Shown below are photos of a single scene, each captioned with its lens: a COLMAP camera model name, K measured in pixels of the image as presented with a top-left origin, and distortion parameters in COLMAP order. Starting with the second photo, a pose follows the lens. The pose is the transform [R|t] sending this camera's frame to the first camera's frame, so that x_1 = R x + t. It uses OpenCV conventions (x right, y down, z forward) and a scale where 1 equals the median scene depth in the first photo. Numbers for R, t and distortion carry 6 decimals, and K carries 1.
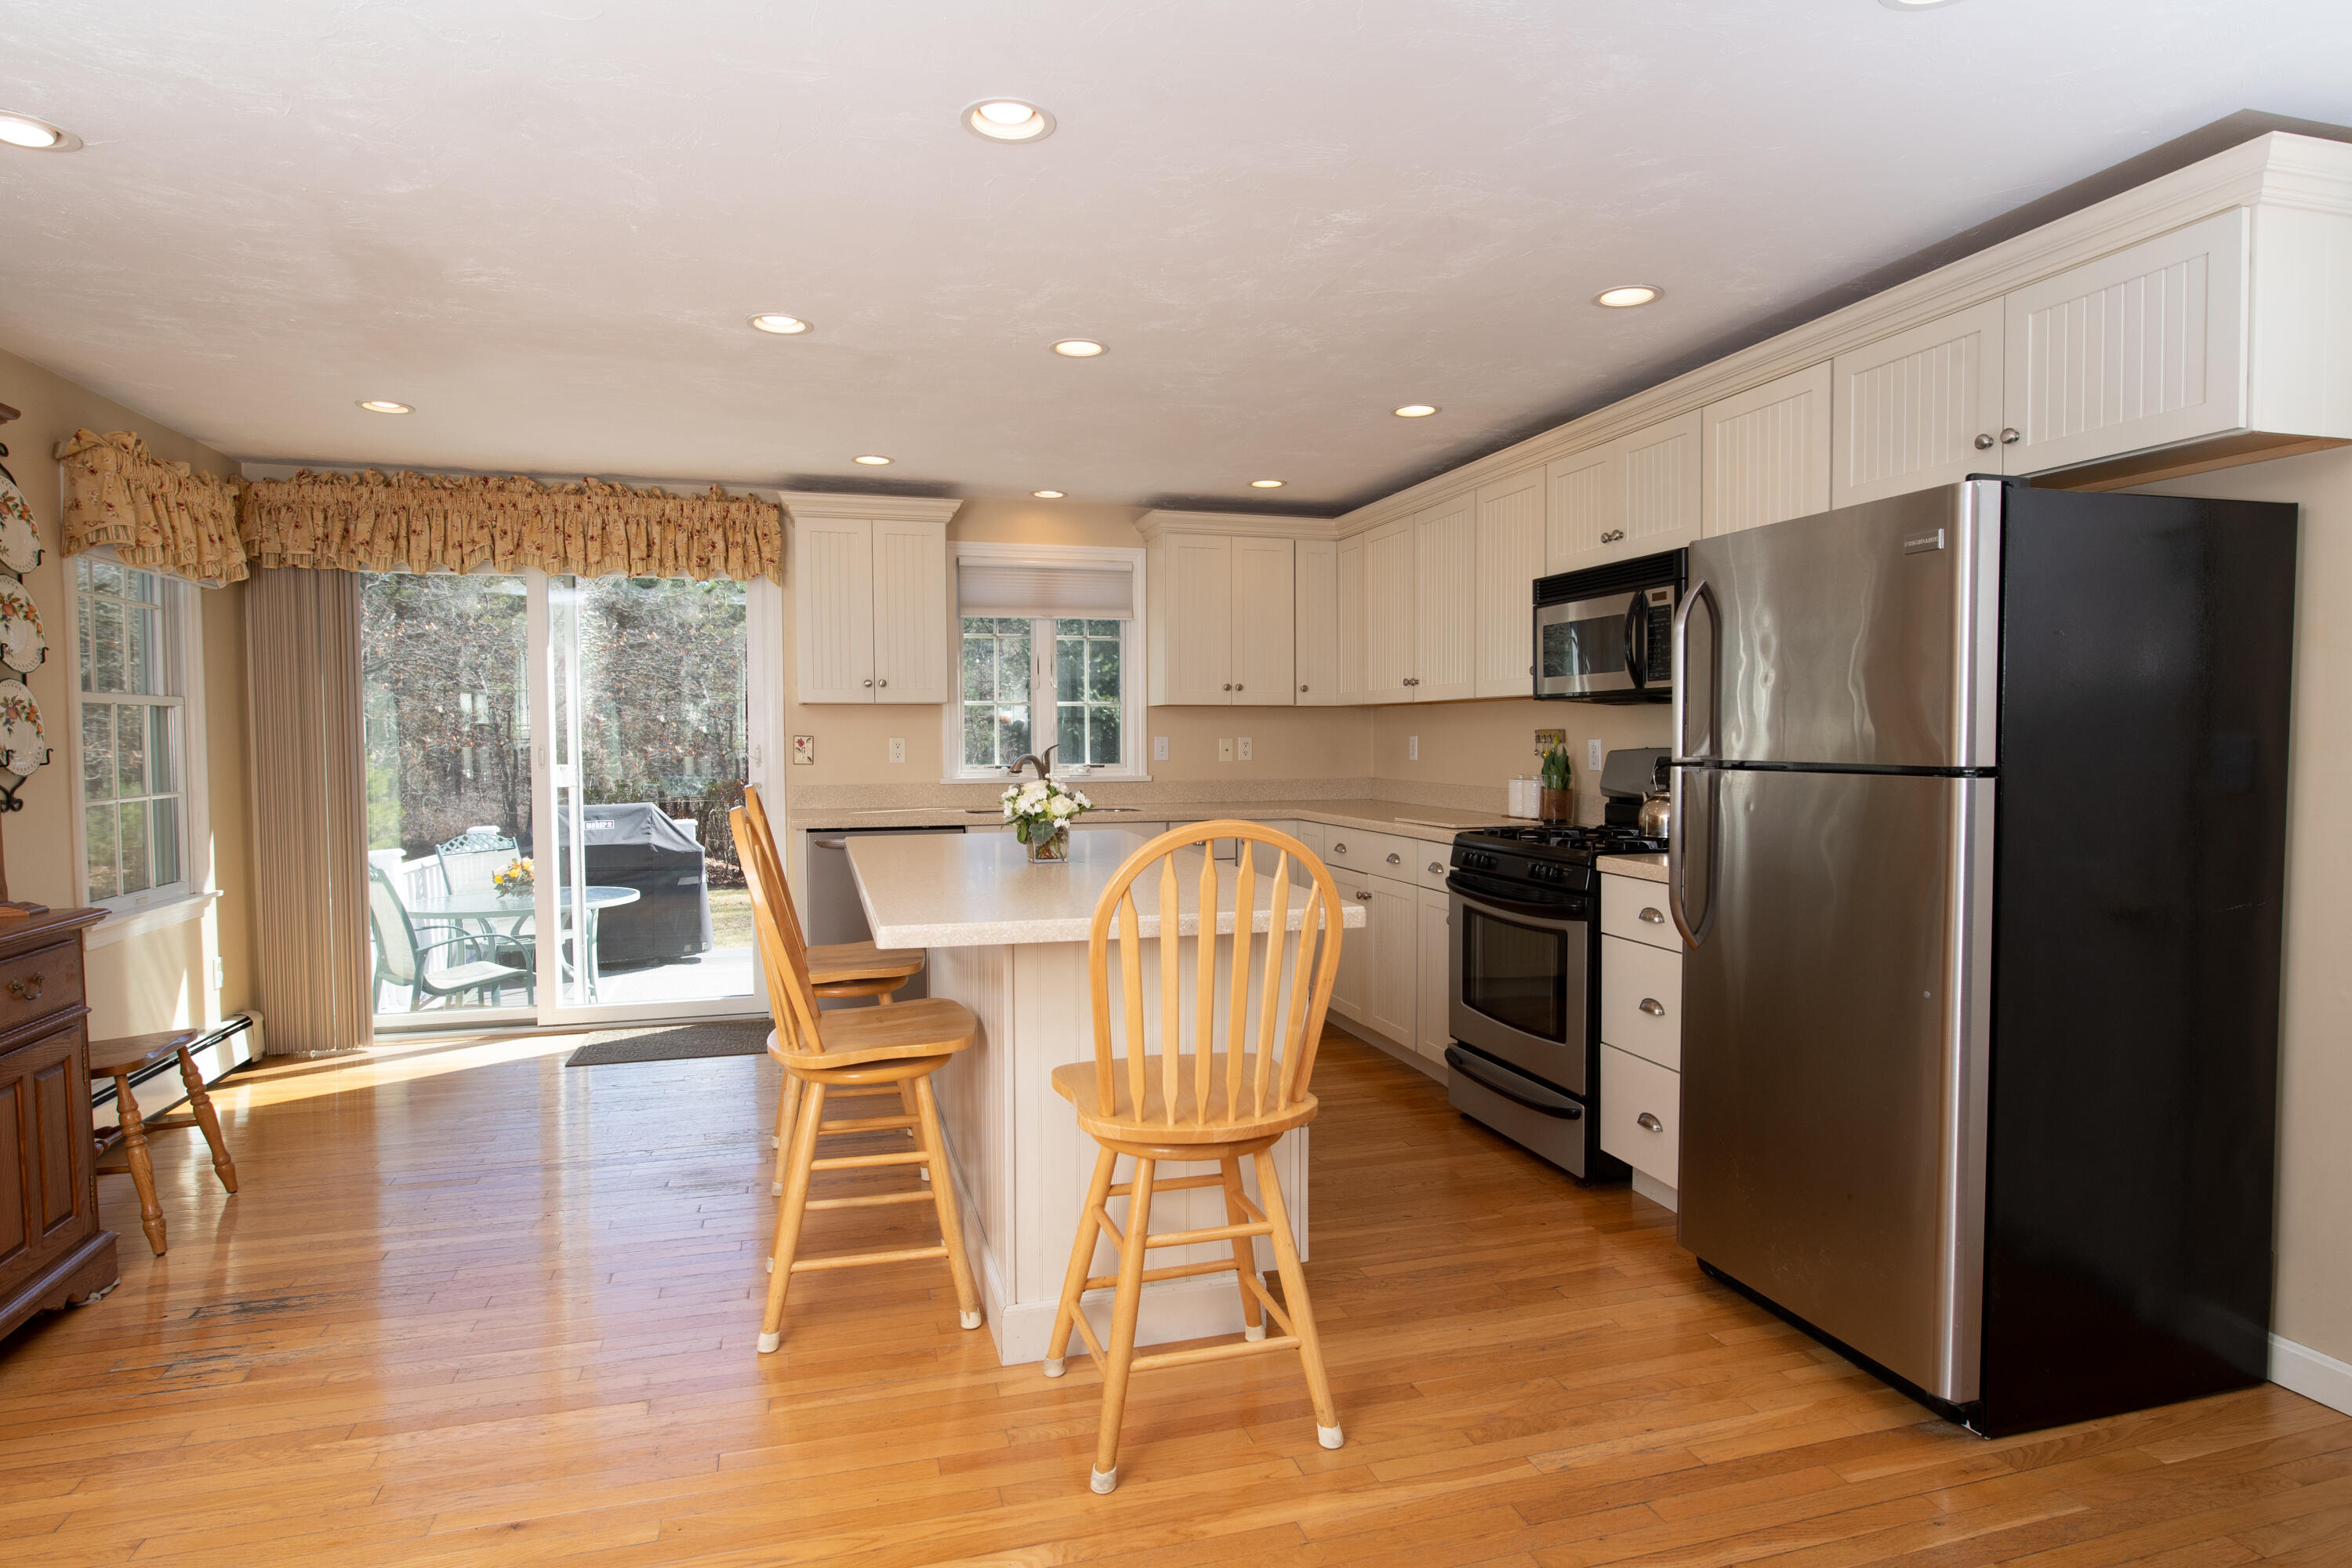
lens RADIAL K [[1284.2, 0, 1185.1], [0, 1284.2, 795.6], [0, 0, 1]] dist [0.000077, -0.000187]
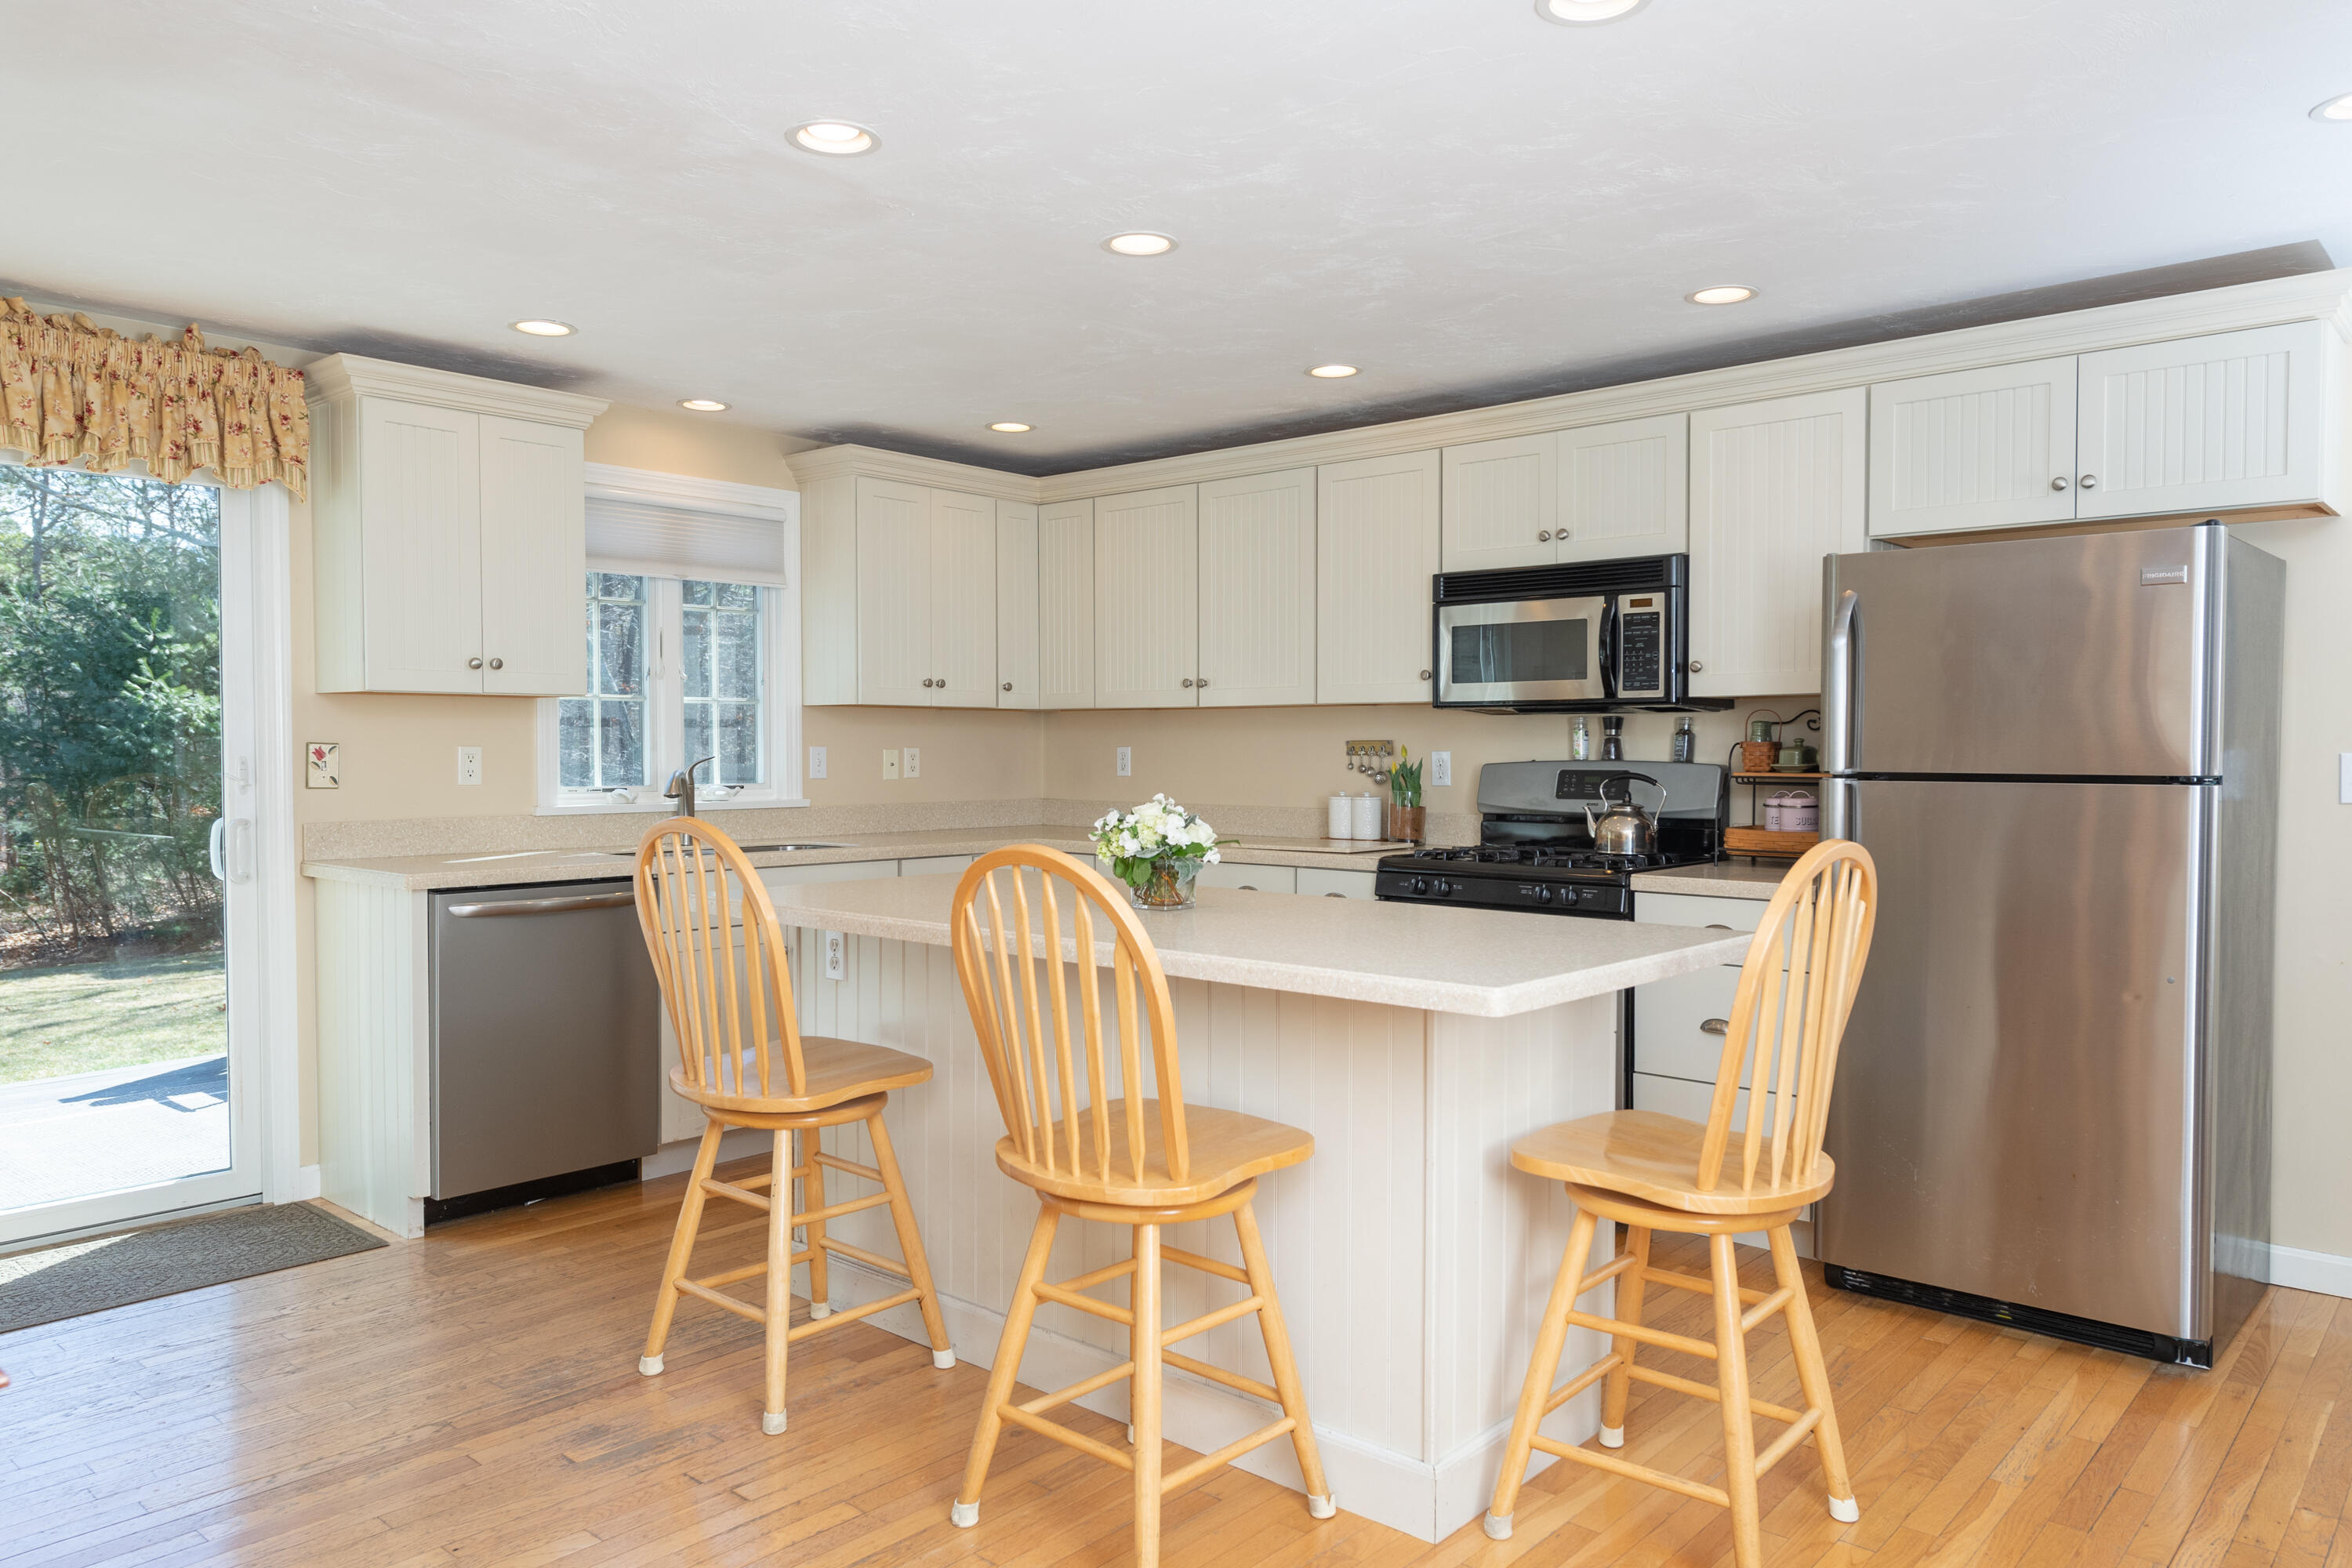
lens RADIAL K [[1586.0, 0, 1182.7], [0, 1586.0, 796.6], [0, 0, 1]] dist [0.007289, 0.000486]
pose [[0.842544, -0.012889, 0.538474, -0.383095], [0.021471, 0.999723, -0.009665, -0.003990], [-0.538200, 0.019705, 0.842587, 0.126943]]
